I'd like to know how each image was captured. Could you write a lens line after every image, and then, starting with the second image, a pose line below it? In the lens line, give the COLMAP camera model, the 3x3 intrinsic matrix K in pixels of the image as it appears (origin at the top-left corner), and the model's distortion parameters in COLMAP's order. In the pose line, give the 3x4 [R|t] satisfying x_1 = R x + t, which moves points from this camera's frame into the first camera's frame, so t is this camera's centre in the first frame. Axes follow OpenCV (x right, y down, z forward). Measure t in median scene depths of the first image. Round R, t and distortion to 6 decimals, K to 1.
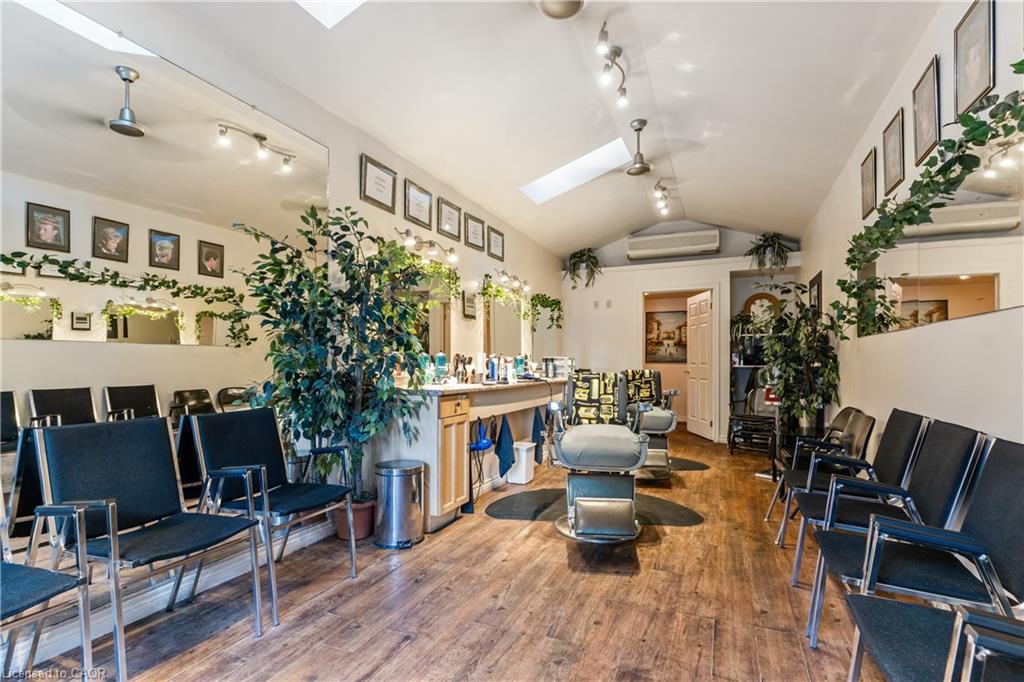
lens RADIAL K [[470.5, 0, 513.8], [0, 470.5, 326.2], [0, 0, 1]] dist [0.001748, 0.000942]
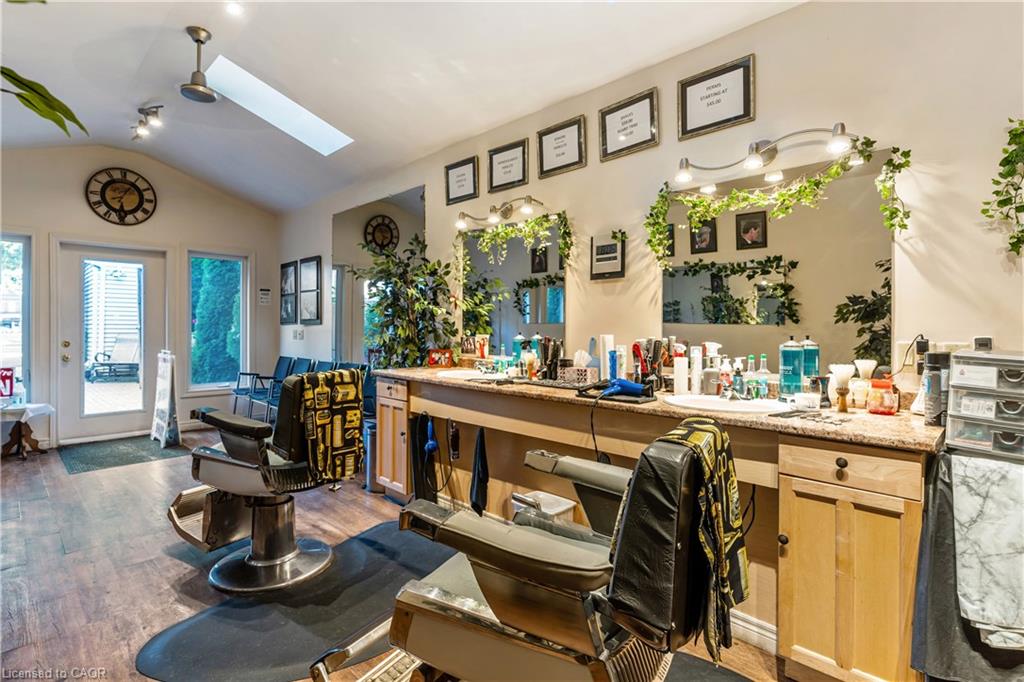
lens RADIAL K [[470.5, 0, 513.8], [0, 470.5, 326.2], [0, 0, 1]] dist [0.001748, 0.000942]
pose [[-0.316976, 0.001008, -0.948433, 0.690058], [0.074564, 0.996931, -0.023860, 0.062861], [0.945498, -0.078282, -0.316079, 1.427466]]
